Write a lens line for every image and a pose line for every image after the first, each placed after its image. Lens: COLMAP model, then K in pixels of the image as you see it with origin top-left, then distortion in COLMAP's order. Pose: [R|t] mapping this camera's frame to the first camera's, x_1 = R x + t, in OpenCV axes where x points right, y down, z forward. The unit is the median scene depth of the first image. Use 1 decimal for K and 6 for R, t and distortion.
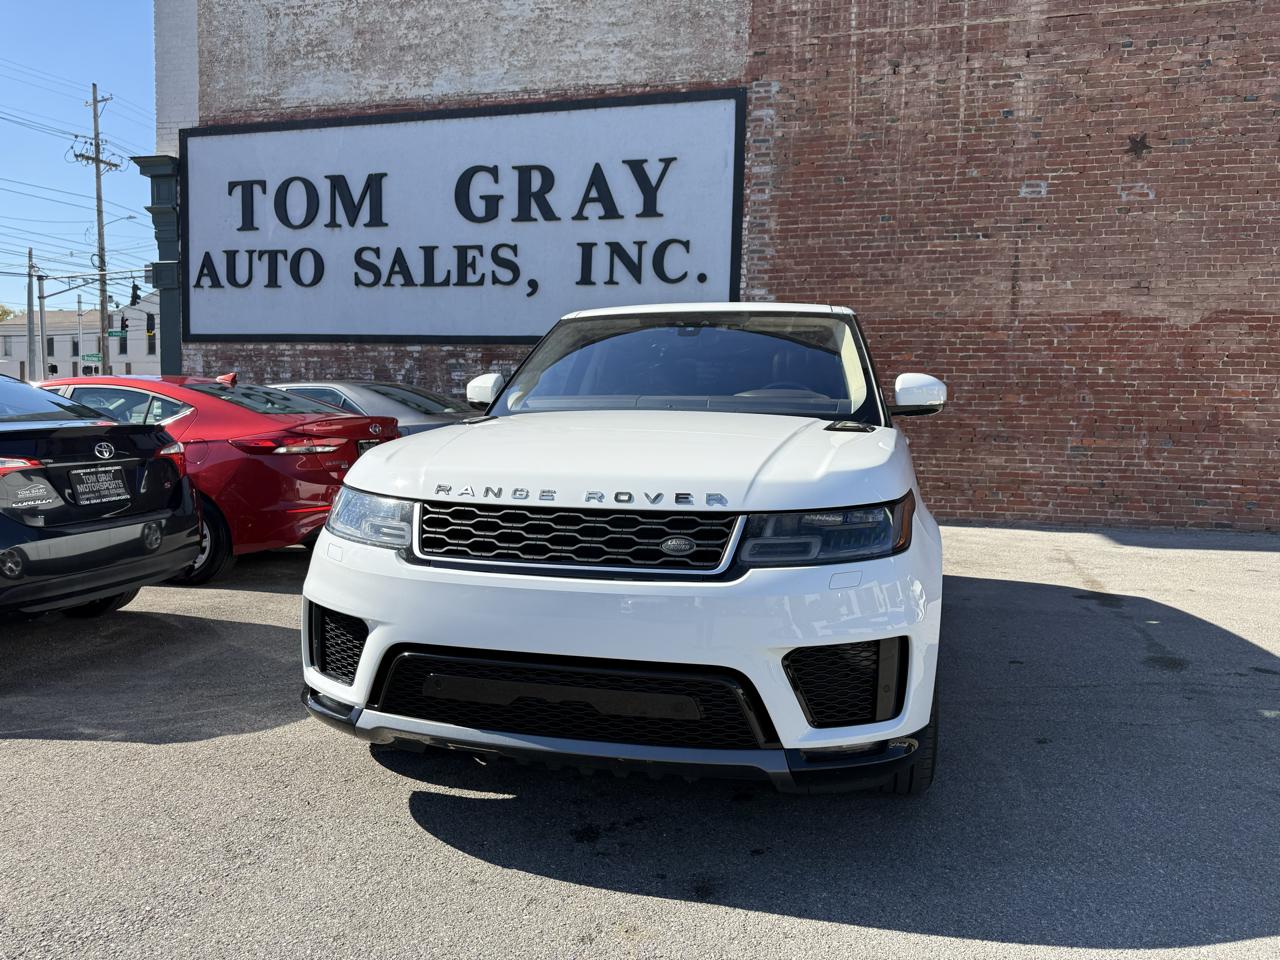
lens RADIAL K [[899.2, 0, 636.6], [0, 899.2, 482.0], [0, 0, 1]] dist [0.001510, -0.009474]
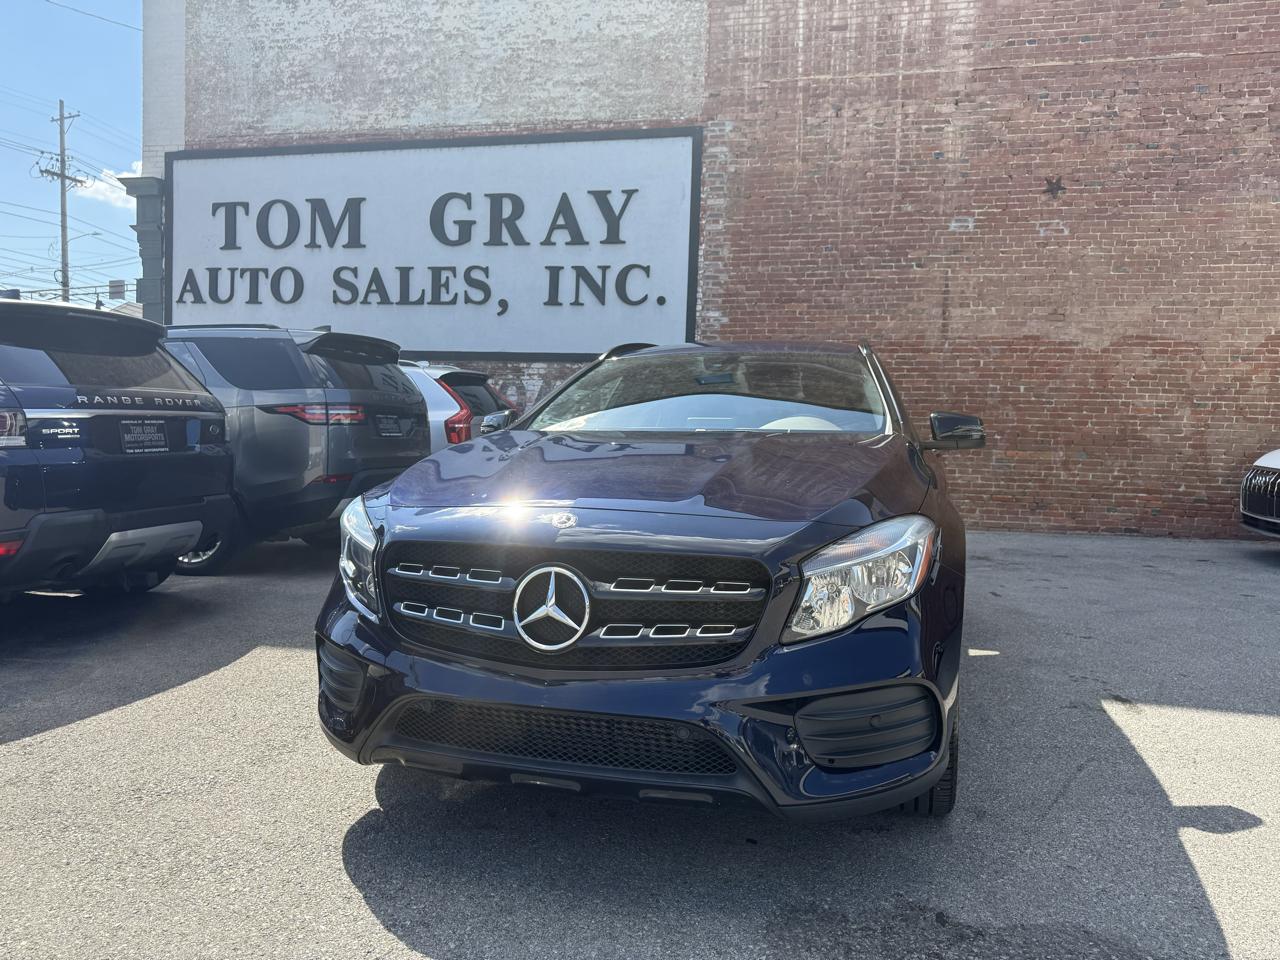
lens RADIAL K [[899.2, 0, 632.5], [0, 899.2, 486.6], [0, 0, 1]] dist [0.001510, -0.009474]
pose [[0.999338, 0.006998, 0.035688, 0.002132], [-0.006259, 0.999764, -0.020786, 0.019538], [-0.035825, 0.020549, 0.999147, -0.073808]]
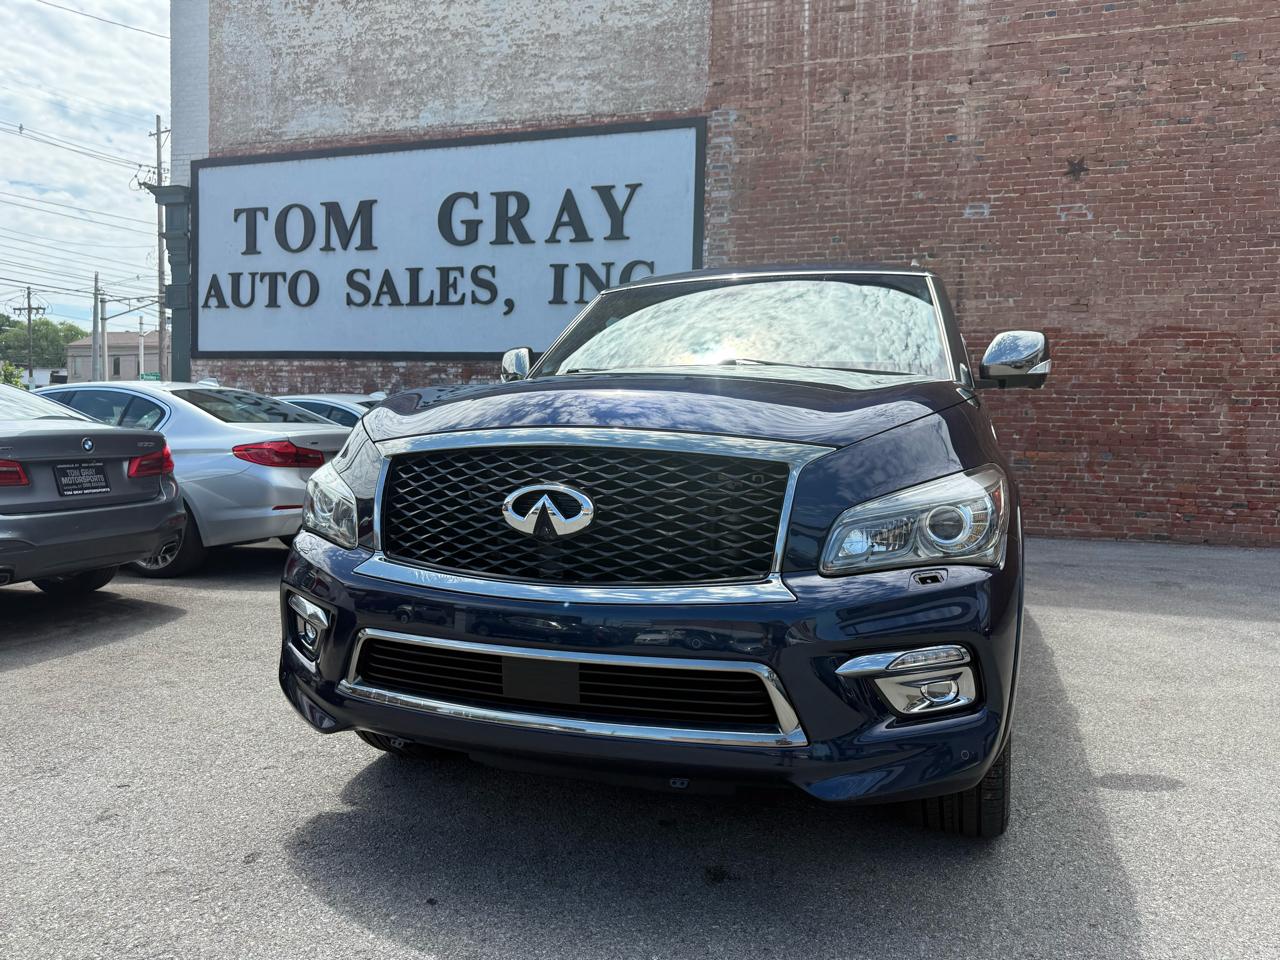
lens RADIAL K [[899.2, 0, 647.3], [0, 899.2, 483.1], [0, 0, 1]] dist [0.001510, -0.009474]
pose [[0.998728, 0.007598, -0.049839, 0.111190], [-0.008690, 0.999726, -0.021745, 0.012917], [0.049660, 0.022150, 0.998521, -0.042903]]
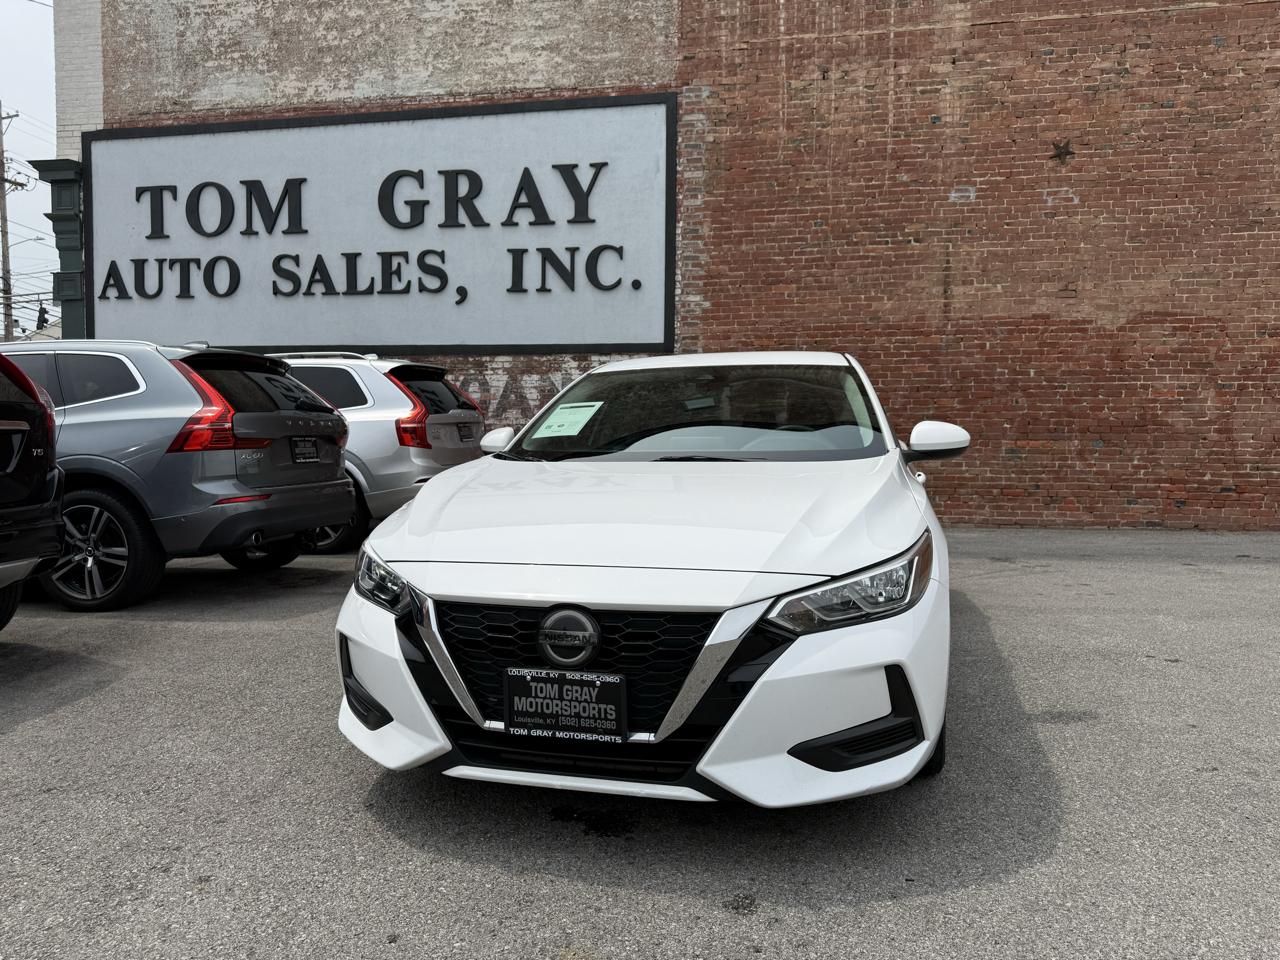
lens RADIAL K [[899.2, 0, 635.9], [0, 899.2, 487.4], [0, 0, 1]] dist [0.001510, -0.009474]
pose [[0.997286, -0.017929, 0.071411, -0.000817], [0.019480, 0.999588, -0.021079, 0.015765], [-0.071004, 0.022413, 0.997224, 0.027743]]
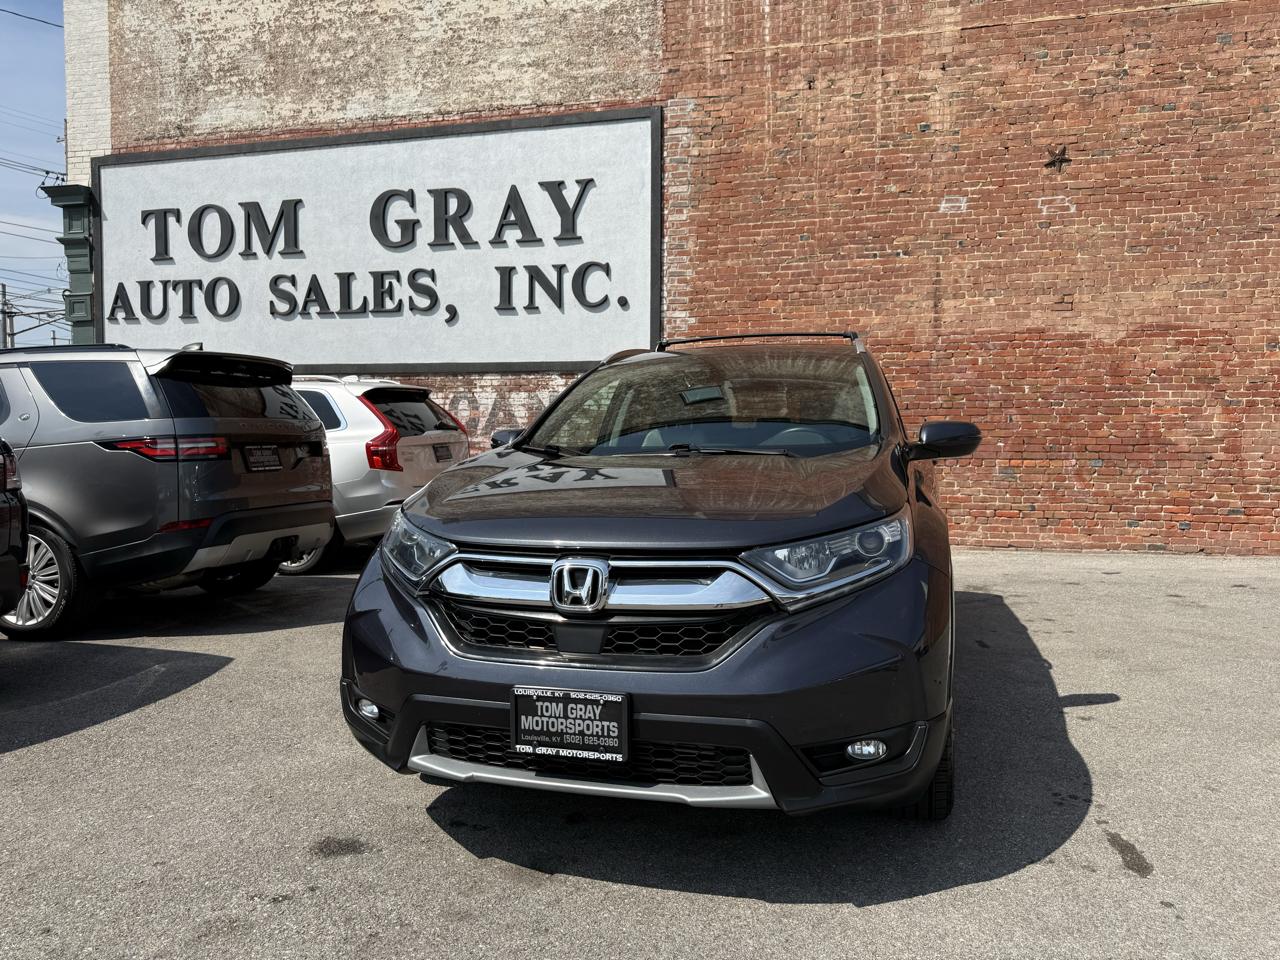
lens RADIAL K [[899.2, 0, 642.7], [0, 899.2, 487.9], [0, 0, 1]] dist [0.001510, -0.009474]
pose [[0.999771, -0.018193, 0.011276, 0.085127], [0.018452, 0.999557, -0.023342, -0.003039], [-0.010846, 0.023544, 0.999664, 0.037686]]
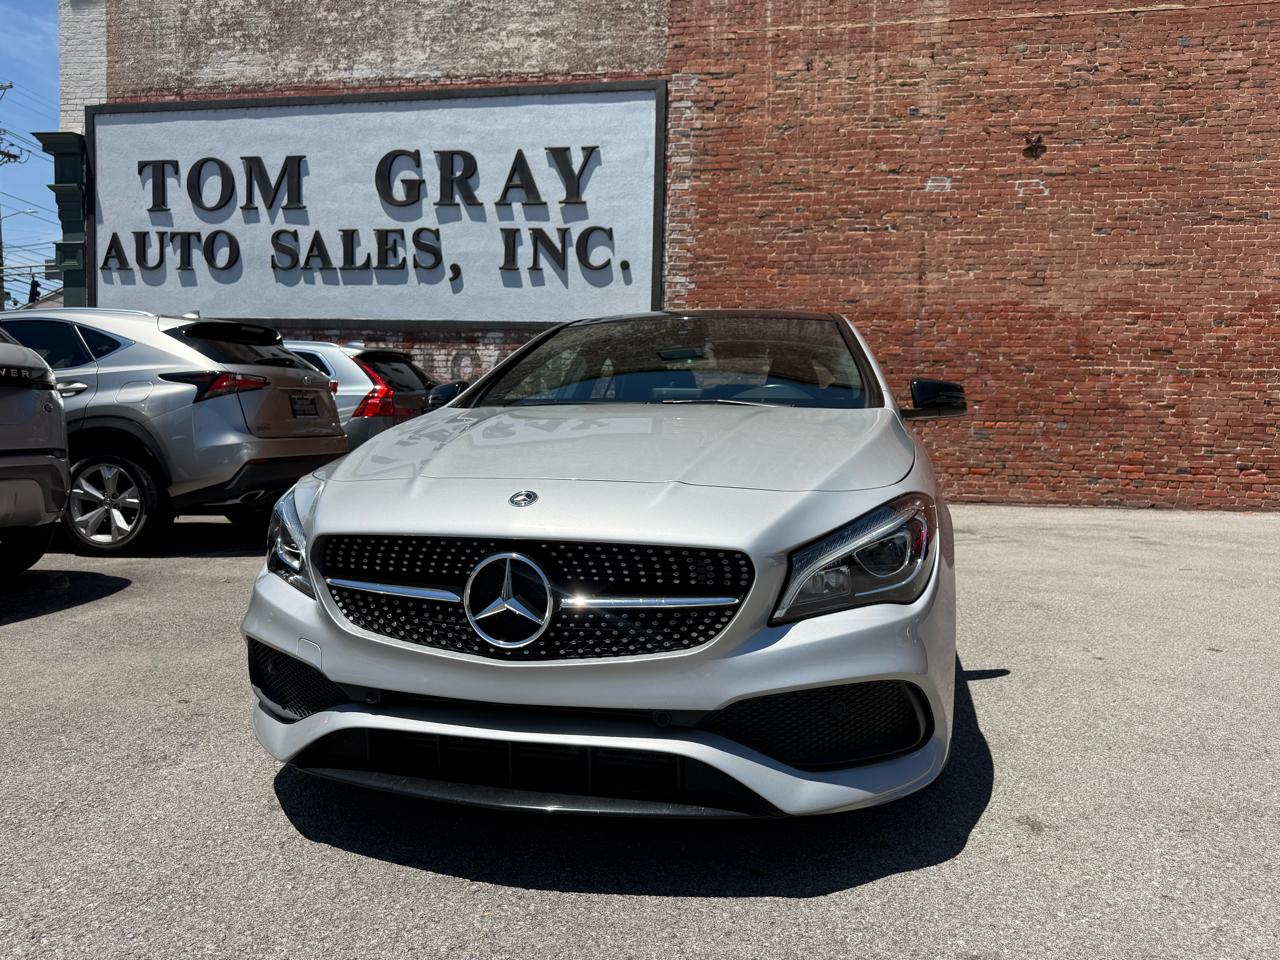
lens RADIAL K [[899.2, 0, 638.1], [0, 899.2, 484.3], [0, 0, 1]] dist [0.001510, -0.009474]
pose [[0.996523, -0.002865, 0.083266, 0.003800], [0.003621, 0.999954, -0.008933, 0.031343], [-0.083236, 0.009203, 0.996487, -0.013094]]
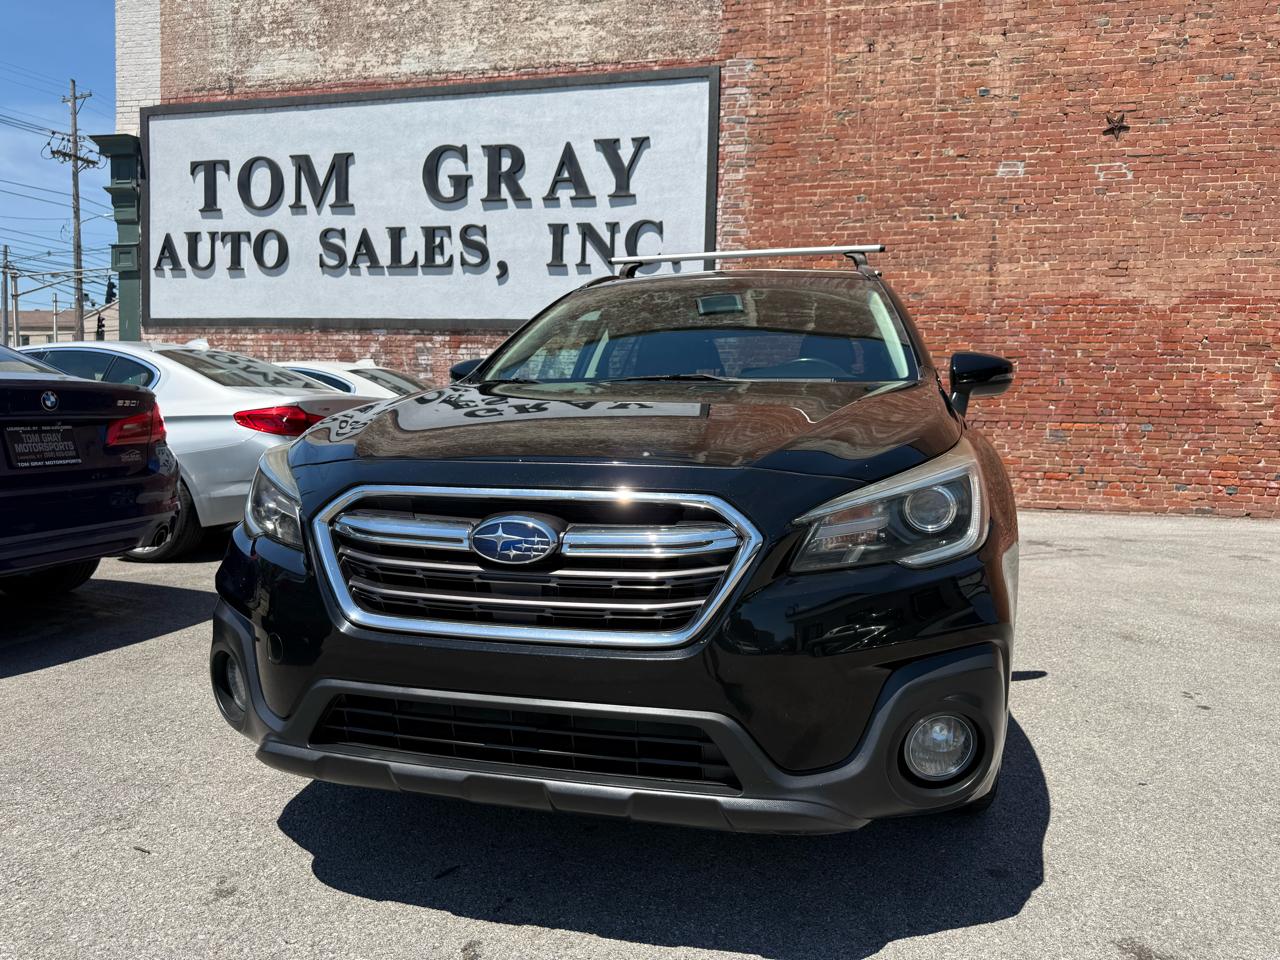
lens RADIAL K [[899.2, 0, 640.2], [0, 899.2, 477.4], [0, 0, 1]] dist [0.001510, -0.009474]
pose [[0.999828, 0.001715, 0.018490, 0.018200], [-0.001485, 0.999921, -0.012484, 0.022826], [-0.018510, 0.012454, 0.999751, 0.027551]]
